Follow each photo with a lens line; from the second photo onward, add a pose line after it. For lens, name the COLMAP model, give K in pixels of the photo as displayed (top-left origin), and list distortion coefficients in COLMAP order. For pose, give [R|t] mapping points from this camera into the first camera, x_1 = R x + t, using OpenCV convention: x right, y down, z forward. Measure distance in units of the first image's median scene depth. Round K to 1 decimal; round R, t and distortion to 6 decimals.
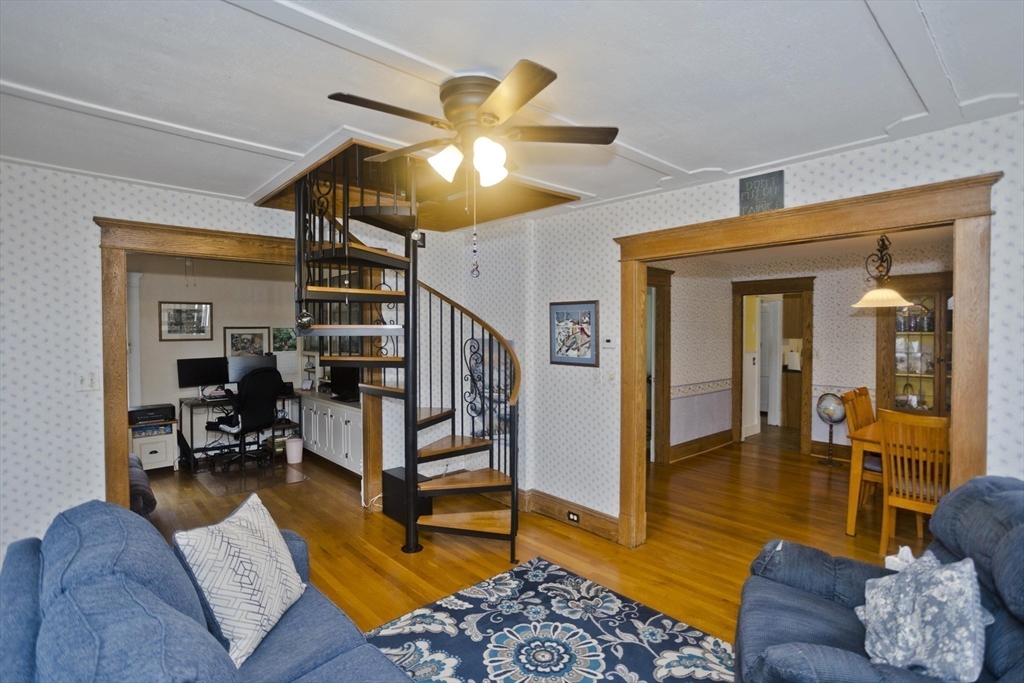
lens RADIAL K [[503.0, 0, 516.0], [0, 503.0, 329.2], [0, 0, 1]] dist [-0.049895, 0.031109]
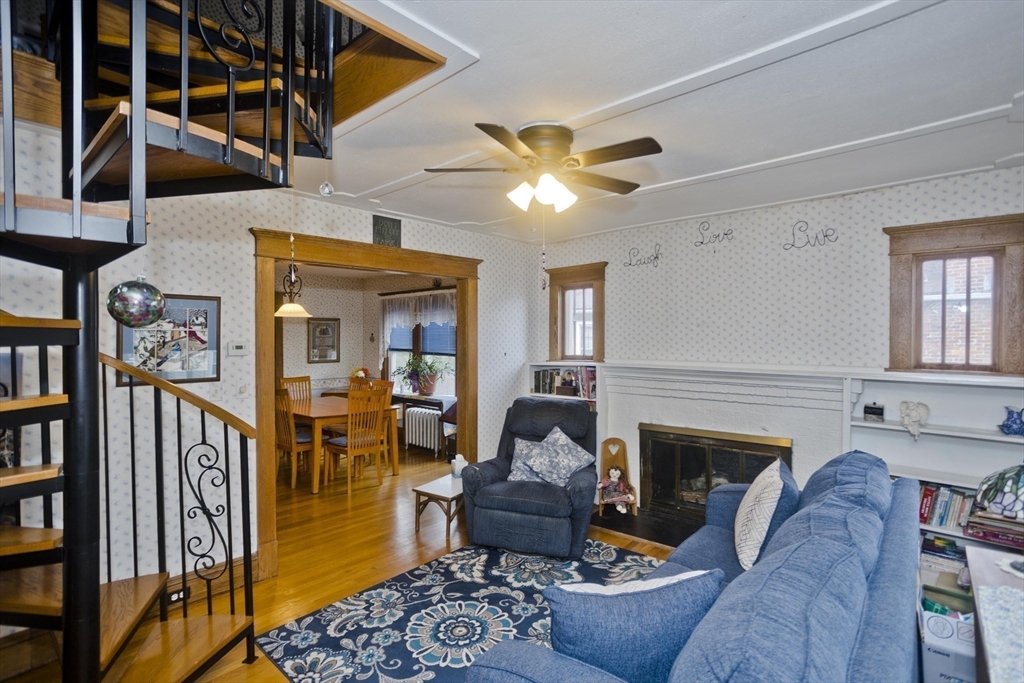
lens RADIAL K [[492.8, 0, 507.9], [0, 492.8, 320.9], [0, 0, 1]] dist [-0.062869, 0.034898]
pose [[-0.091893, 0.027035, 0.995402, -0.775144], [-0.001926, 0.999625, -0.027327, 0.000732], [-0.995767, -0.004429, -0.091806, 0.741295]]
